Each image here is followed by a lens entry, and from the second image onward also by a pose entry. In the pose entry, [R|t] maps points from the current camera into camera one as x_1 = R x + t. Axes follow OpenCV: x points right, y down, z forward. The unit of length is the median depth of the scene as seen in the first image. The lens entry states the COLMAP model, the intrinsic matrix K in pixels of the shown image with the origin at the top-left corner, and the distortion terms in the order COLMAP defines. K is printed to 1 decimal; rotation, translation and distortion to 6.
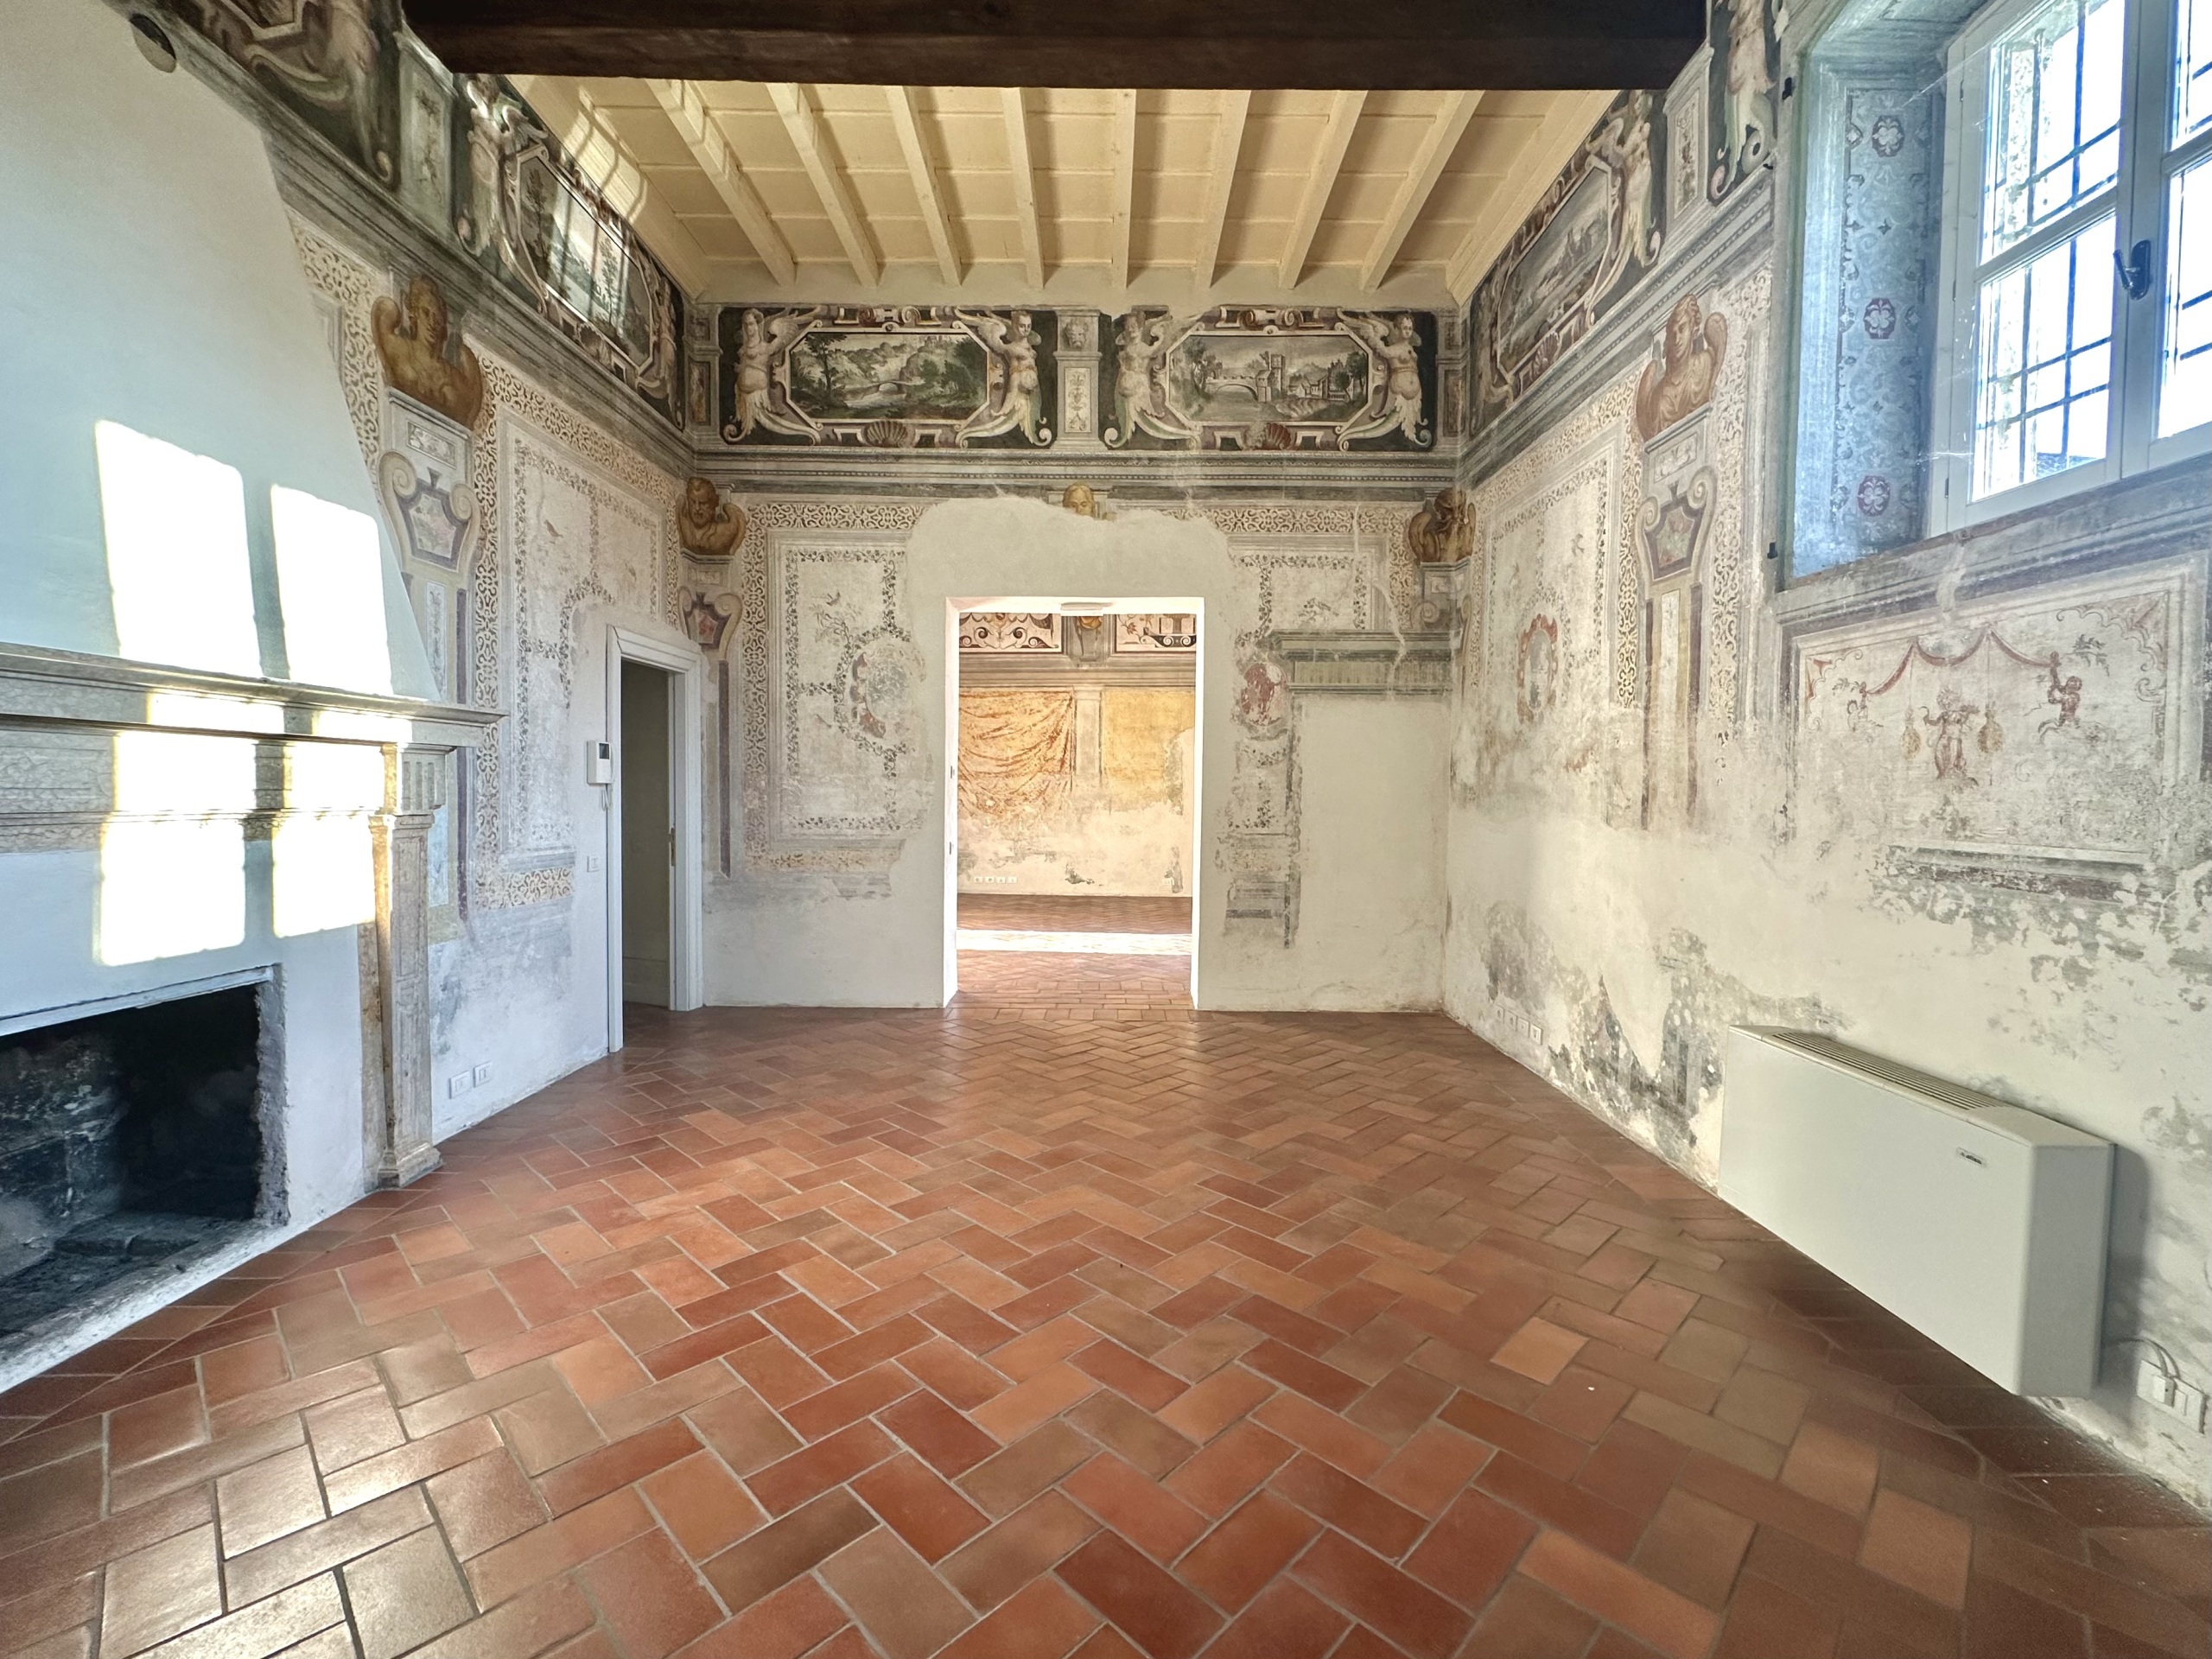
lens RADIAL K [[953.9, 0, 1113.2], [0, 953.9, 825.3], [0, 0, 1]] dist [-0.005227, 0.001462]
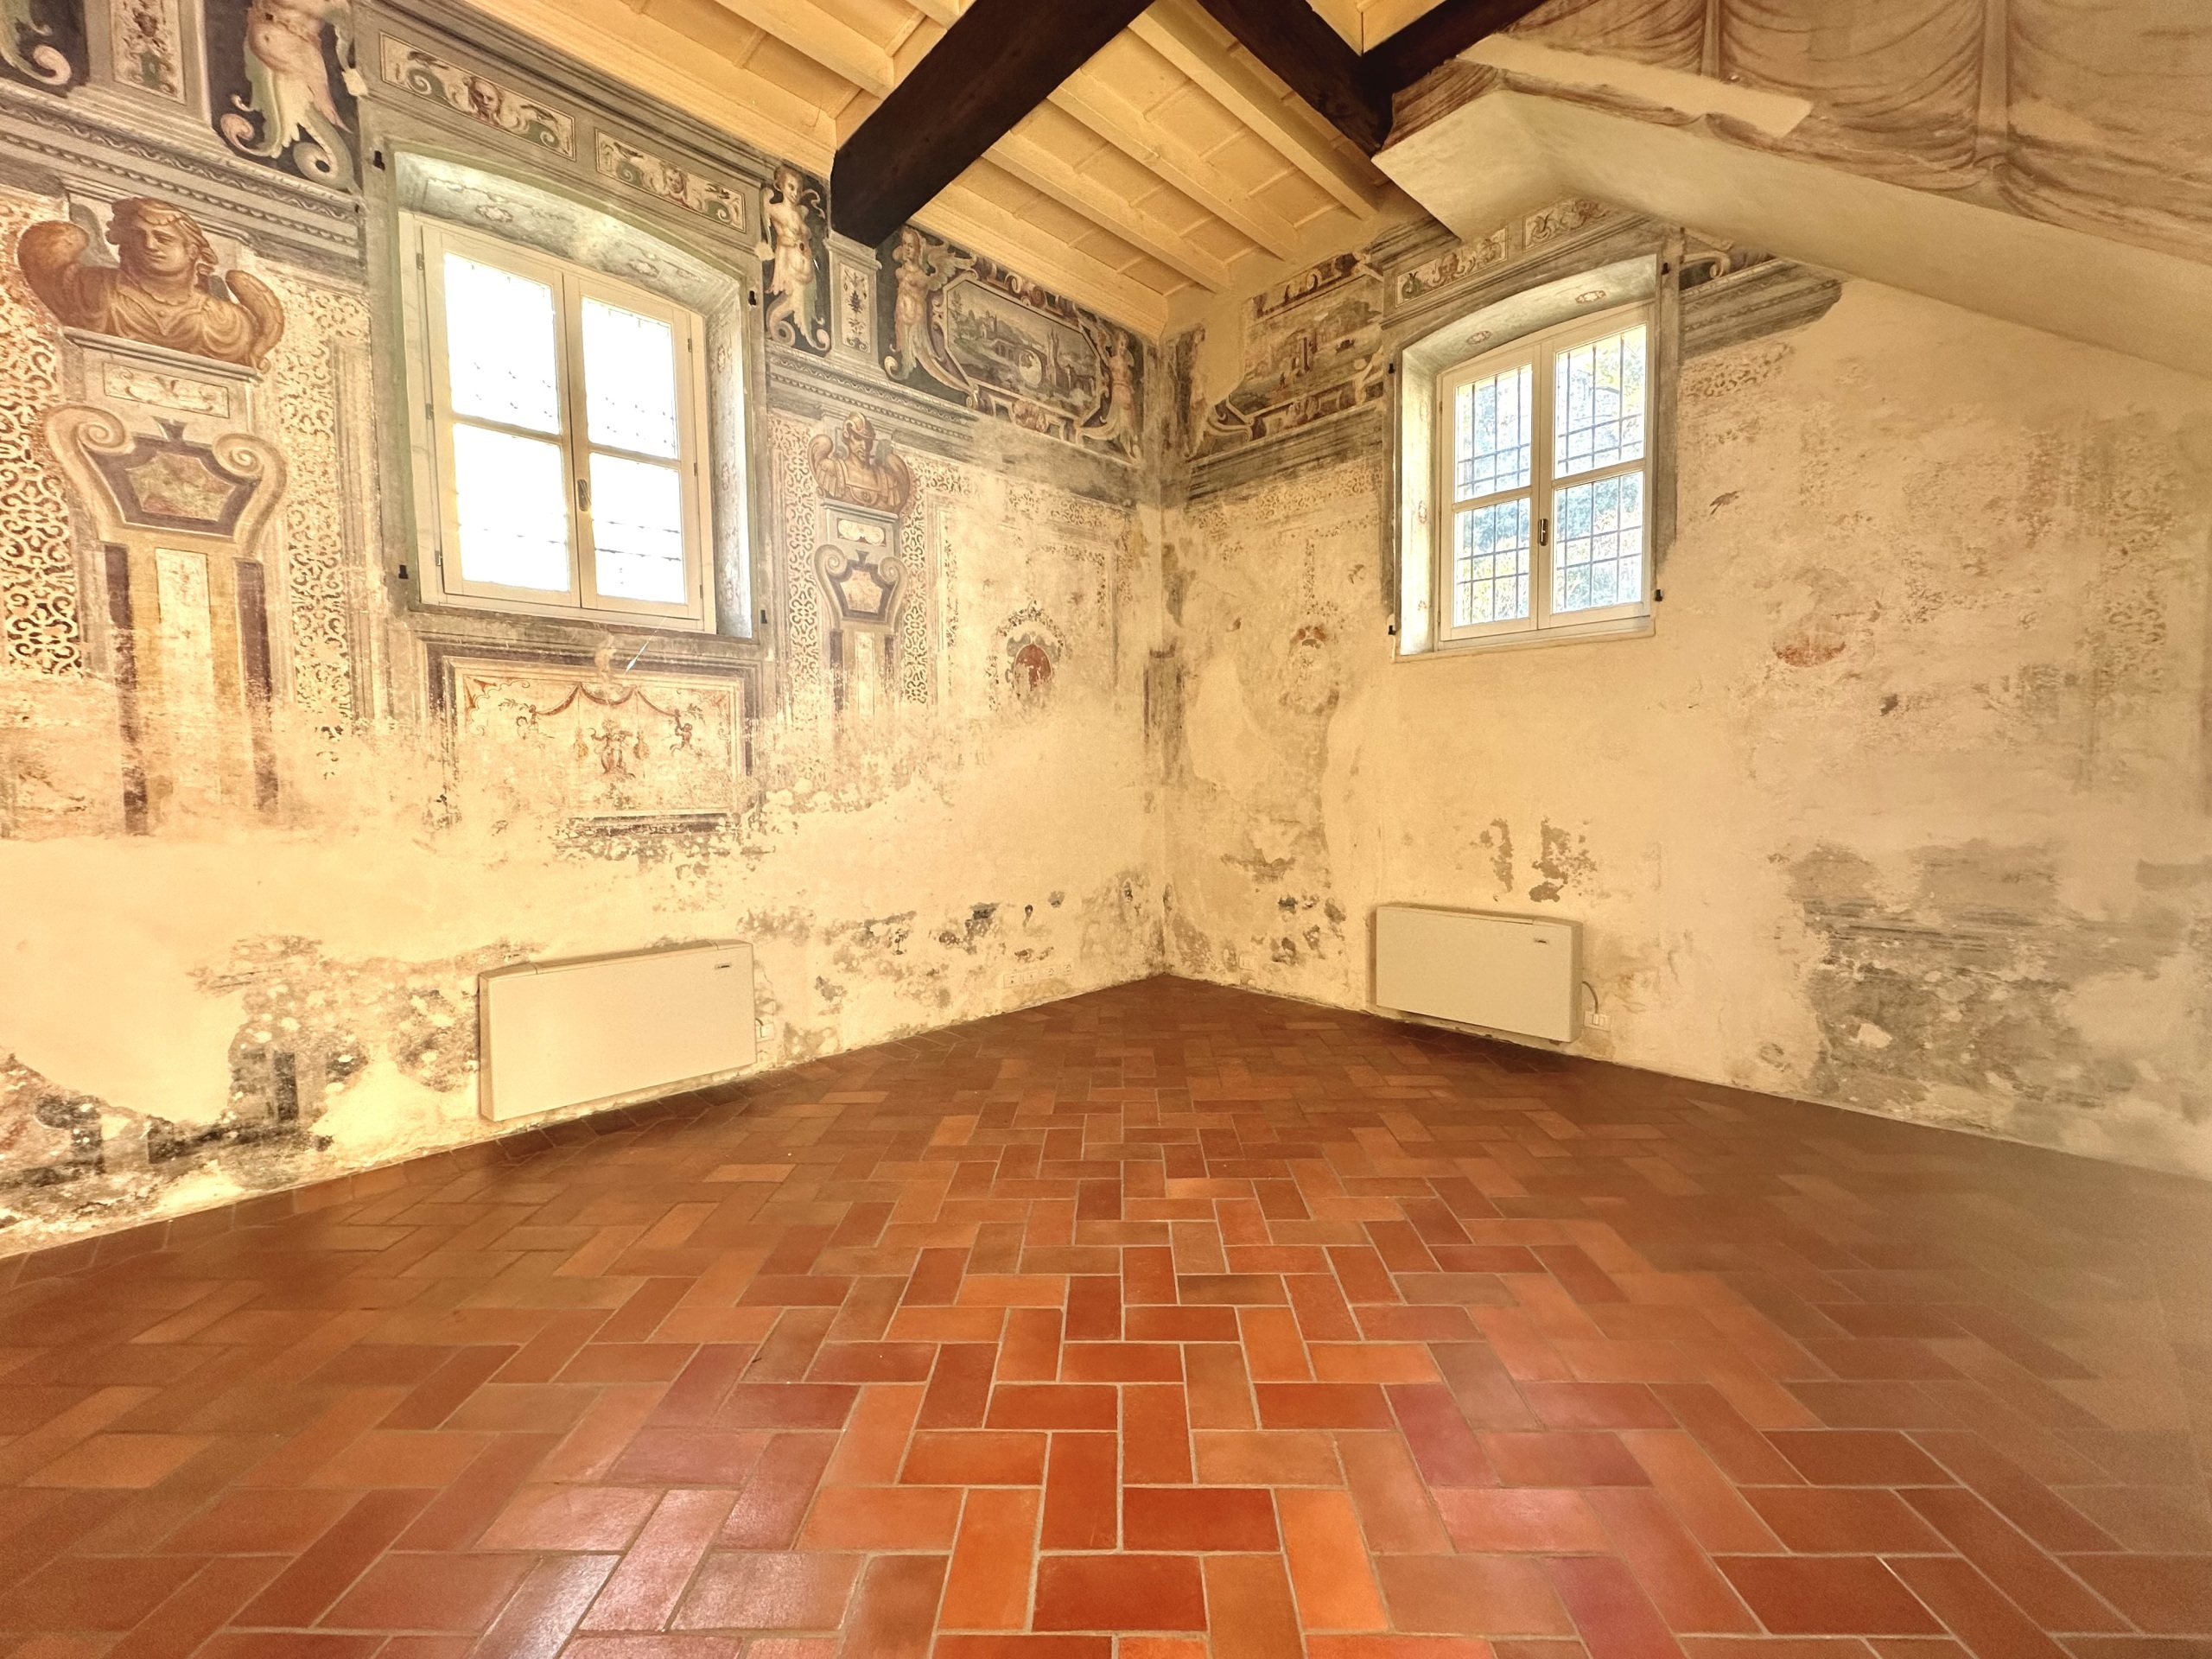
lens RADIAL K [[876.3, 0, 1107.4], [0, 876.3, 827.7], [0, 0, 1]] dist [-0.002517, 0.000601]
pose [[-0.686511, -0.039144, 0.726065, -0.504198], [0.034933, 0.995621, 0.086707, -0.035187], [-0.726280, 0.084889, -0.682137, 0.867105]]
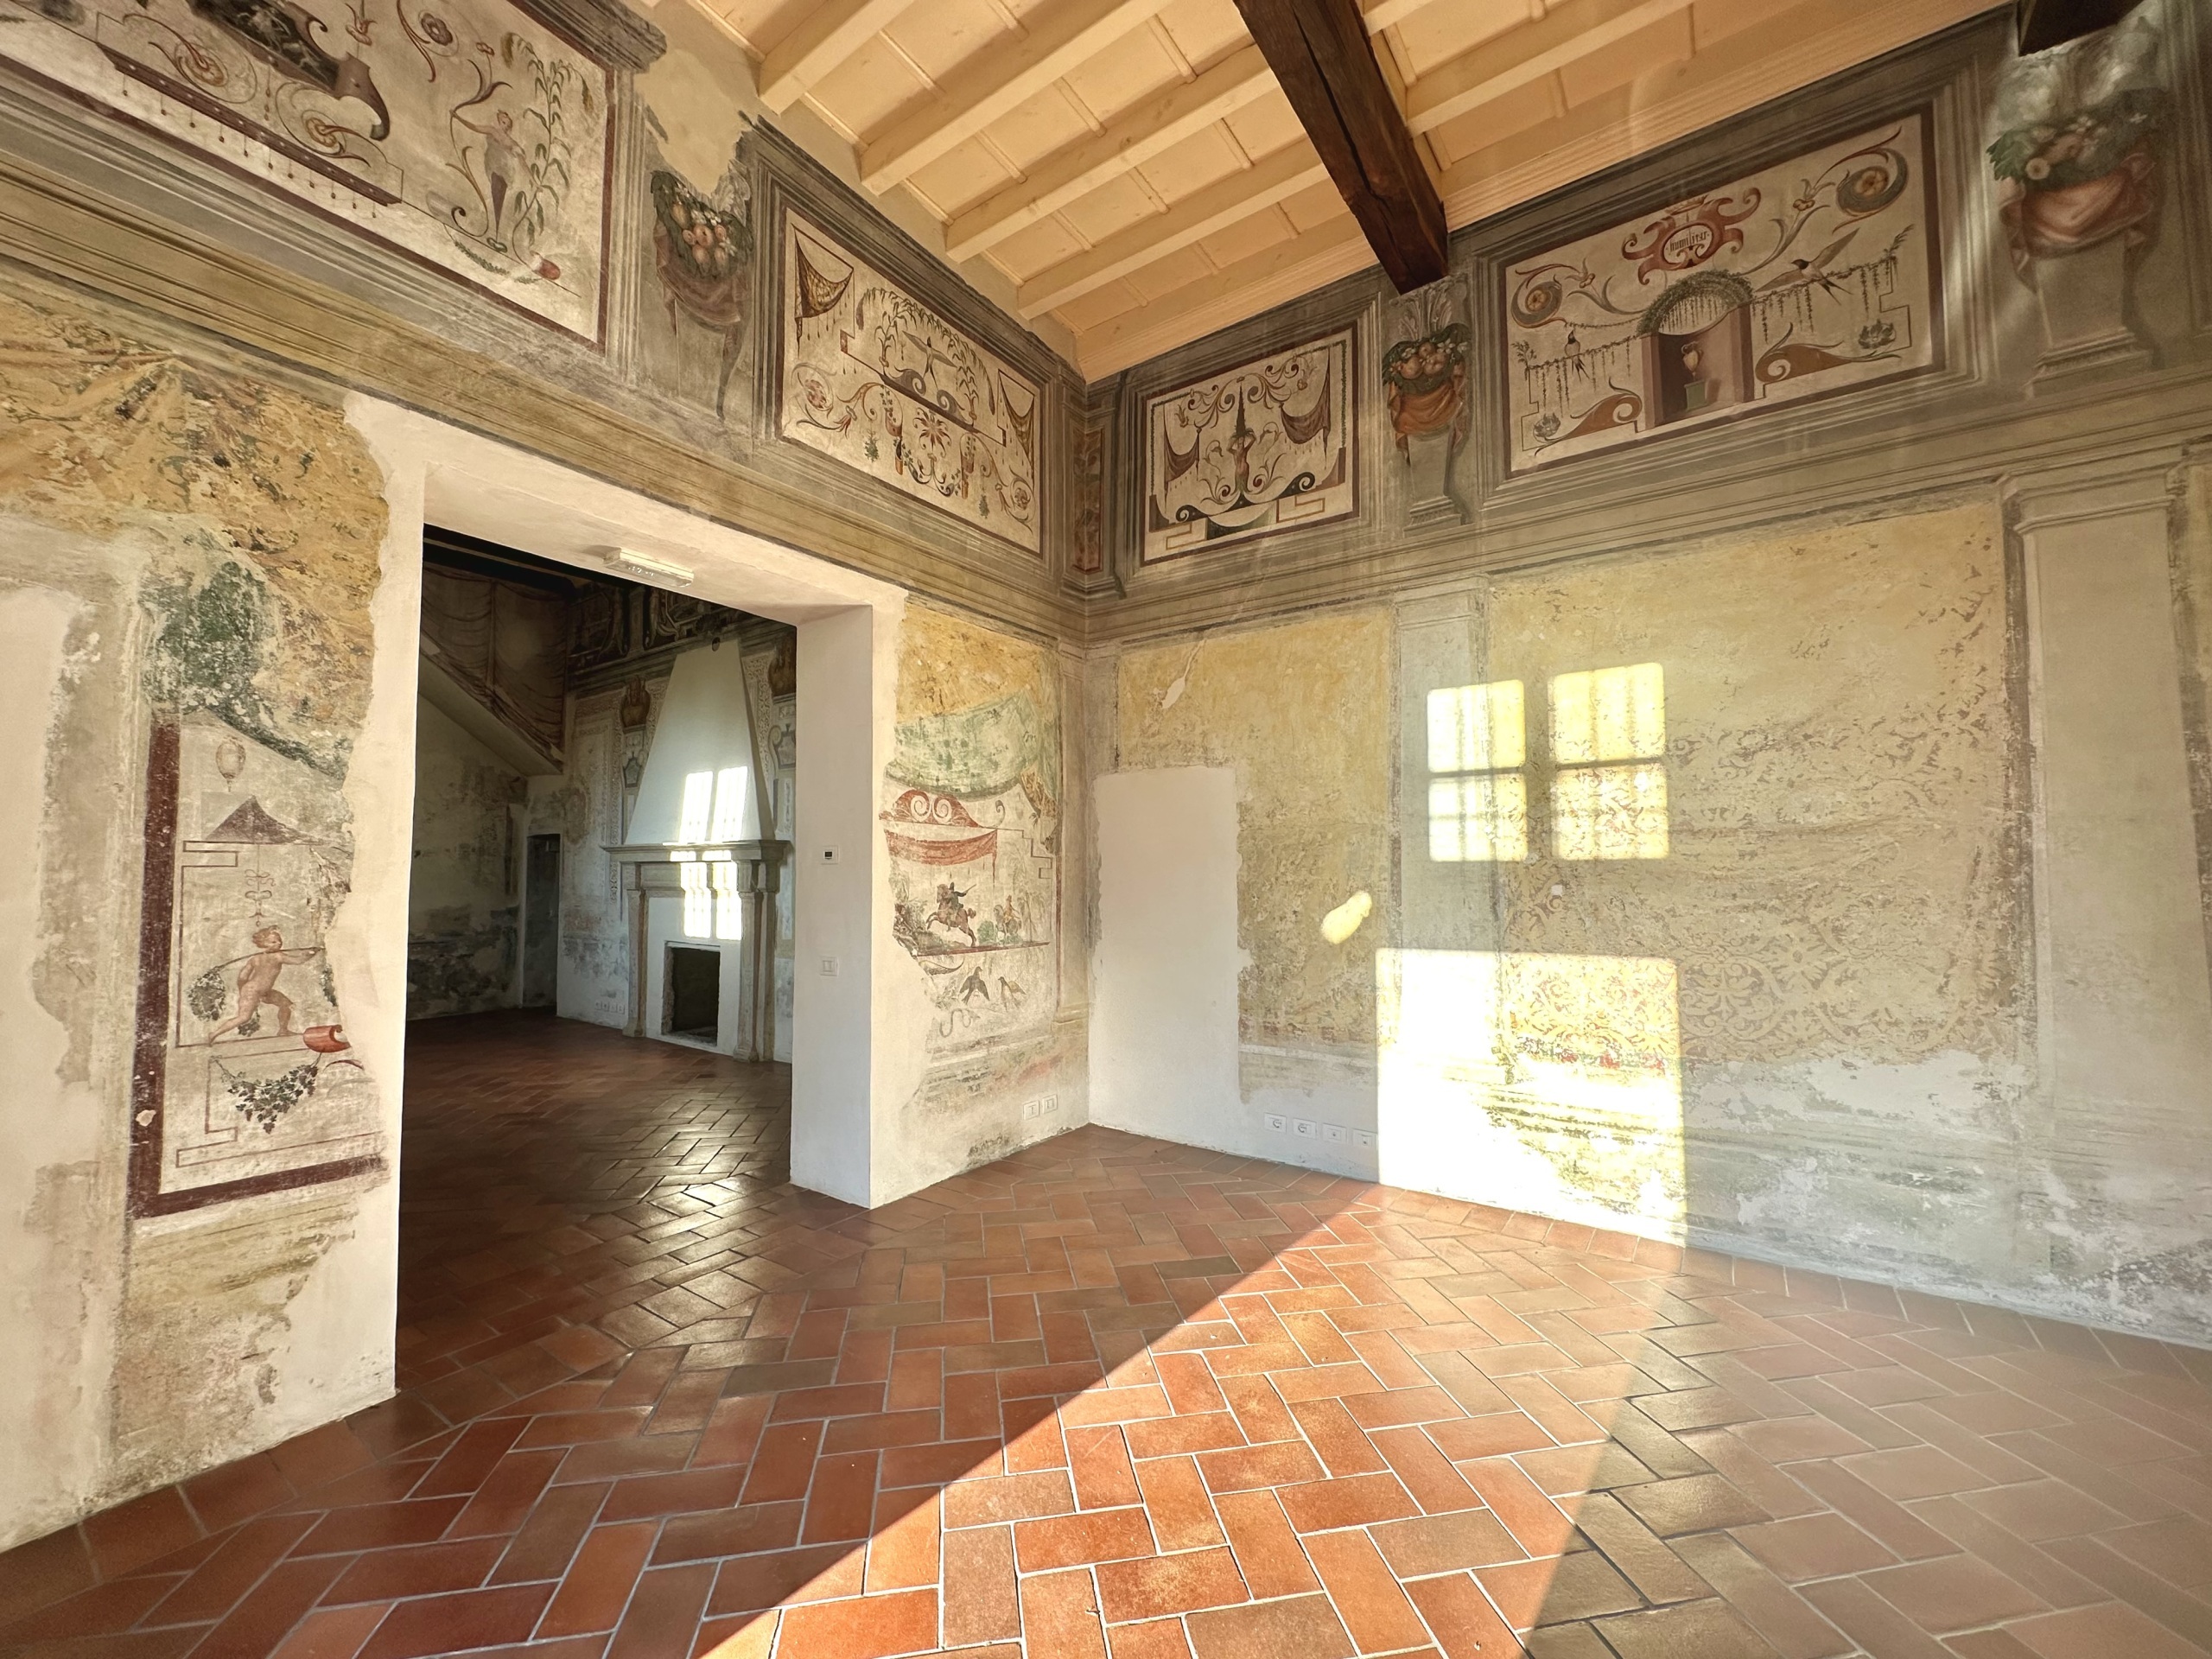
lens RADIAL K [[876.3, 0, 1107.9], [0, 876.3, 829.6], [0, 0, 1]] dist [-0.002517, 0.000601]
pose [[-0.585715, -0.050477, -0.808944, 0.345399], [-0.033055, 0.998716, -0.038385, -0.087600], [0.809843, 0.004257, -0.586632, 2.367353]]
